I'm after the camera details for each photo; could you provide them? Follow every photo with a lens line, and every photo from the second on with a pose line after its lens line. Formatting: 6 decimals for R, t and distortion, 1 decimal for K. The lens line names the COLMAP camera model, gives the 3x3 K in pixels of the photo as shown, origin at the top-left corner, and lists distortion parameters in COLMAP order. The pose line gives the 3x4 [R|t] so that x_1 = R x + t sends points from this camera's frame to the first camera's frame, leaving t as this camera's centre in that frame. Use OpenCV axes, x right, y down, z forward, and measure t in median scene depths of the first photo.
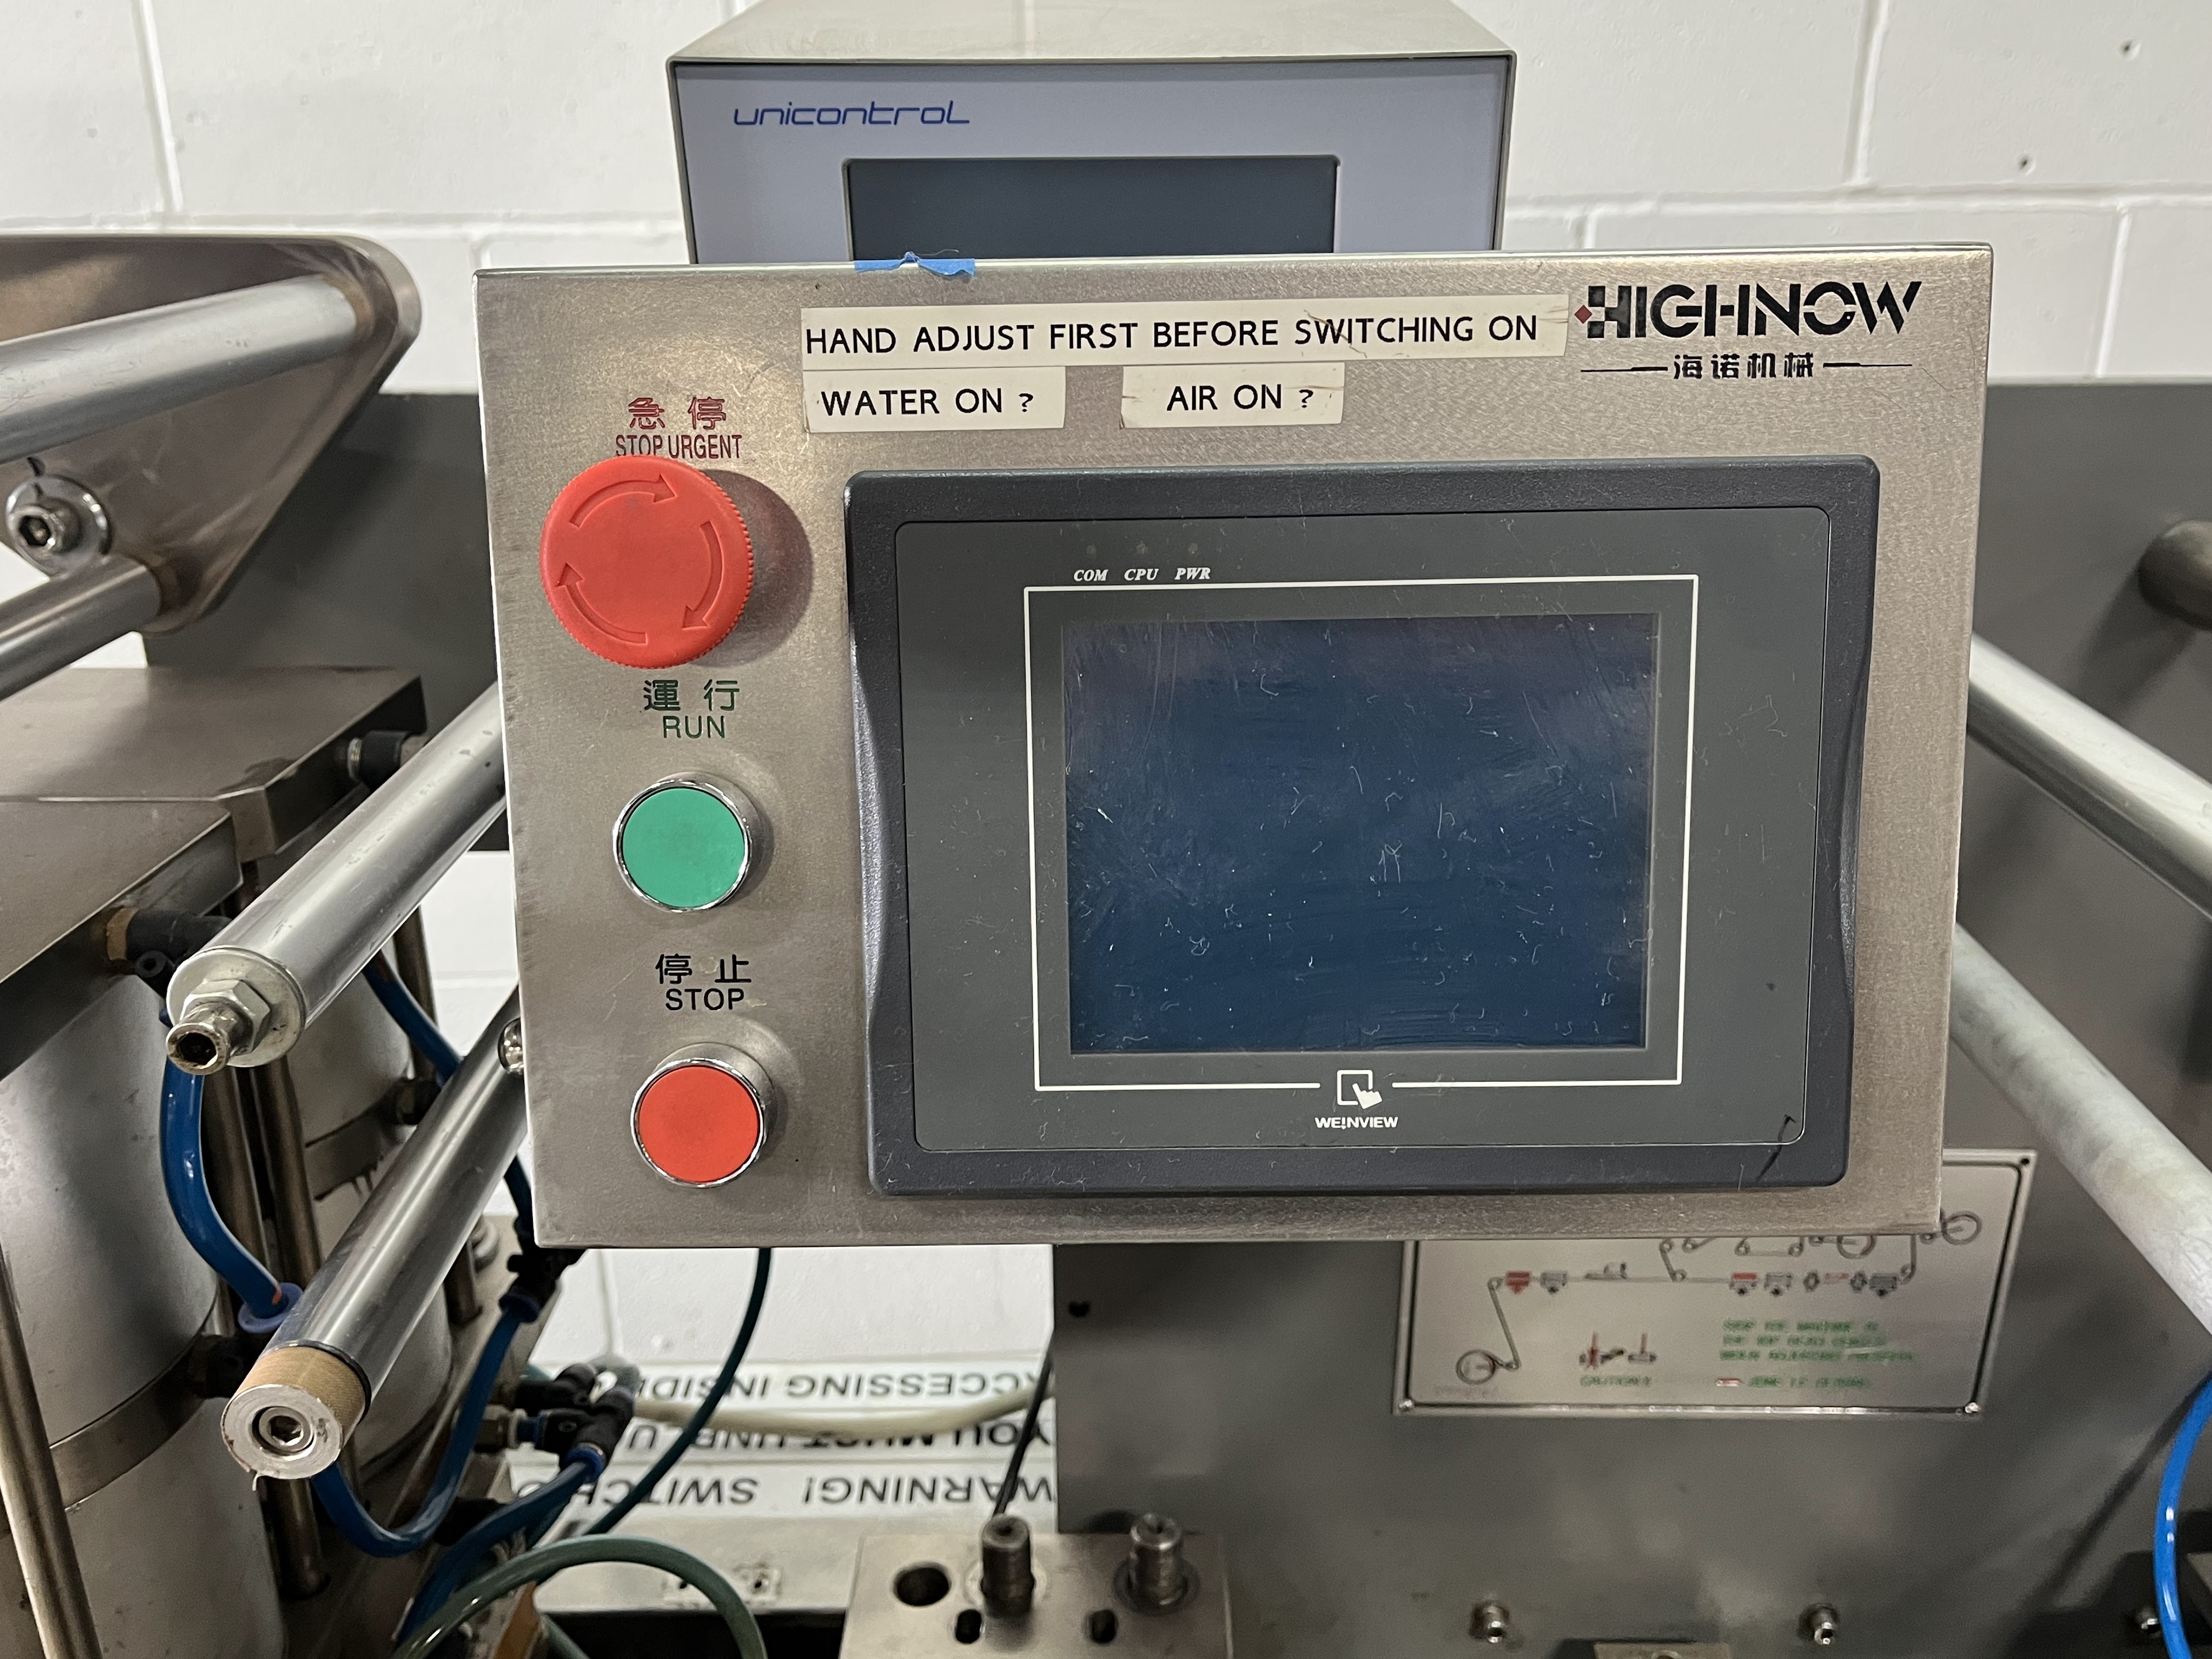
lens RADIAL K [[1850.8, 0, 1098.4], [0, 1850.8, 833.5], [0, 0, 1]] dist [0.017413, -0.024579]
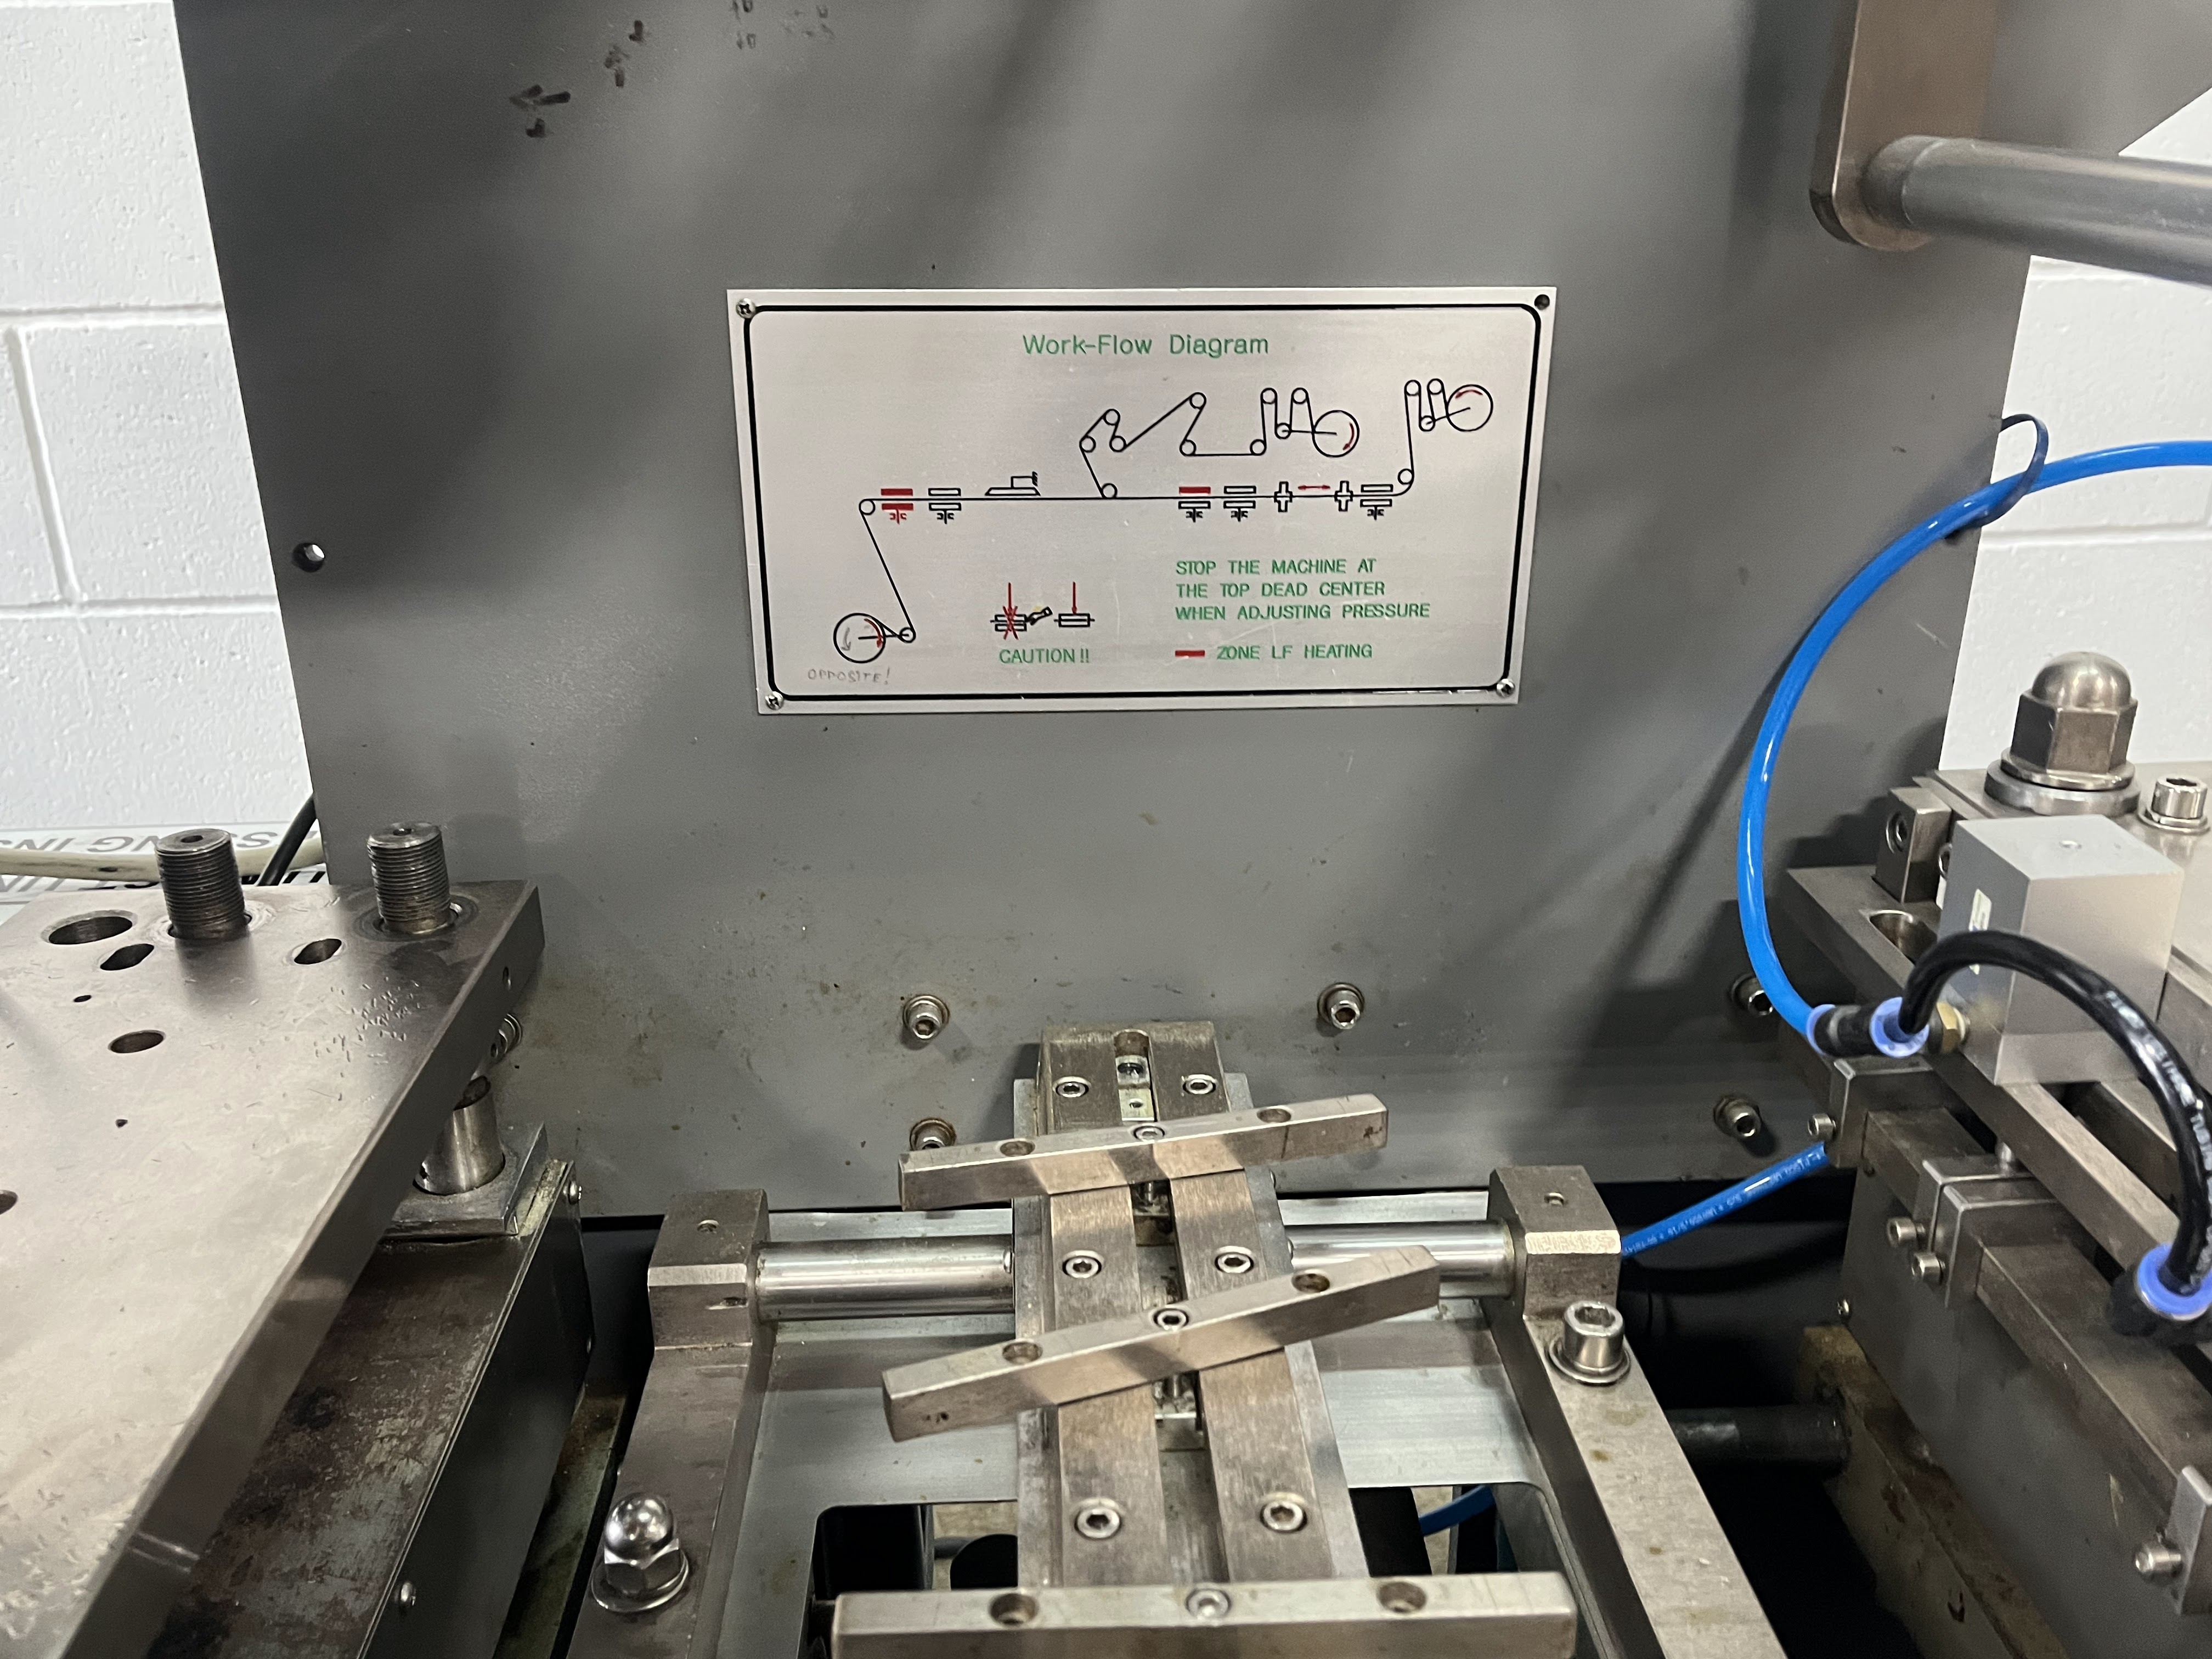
lens RADIAL K [[1850.8, 0, 1109.6], [0, 1850.8, 822.0], [0, 0, 1]] dist [0.017413, -0.024579]
pose [[0.998620, -0.012961, 0.050896, 0.270077], [0.012212, 0.999813, 0.015006, 0.357442], [-0.051081, -0.014363, 0.998591, 0.243523]]
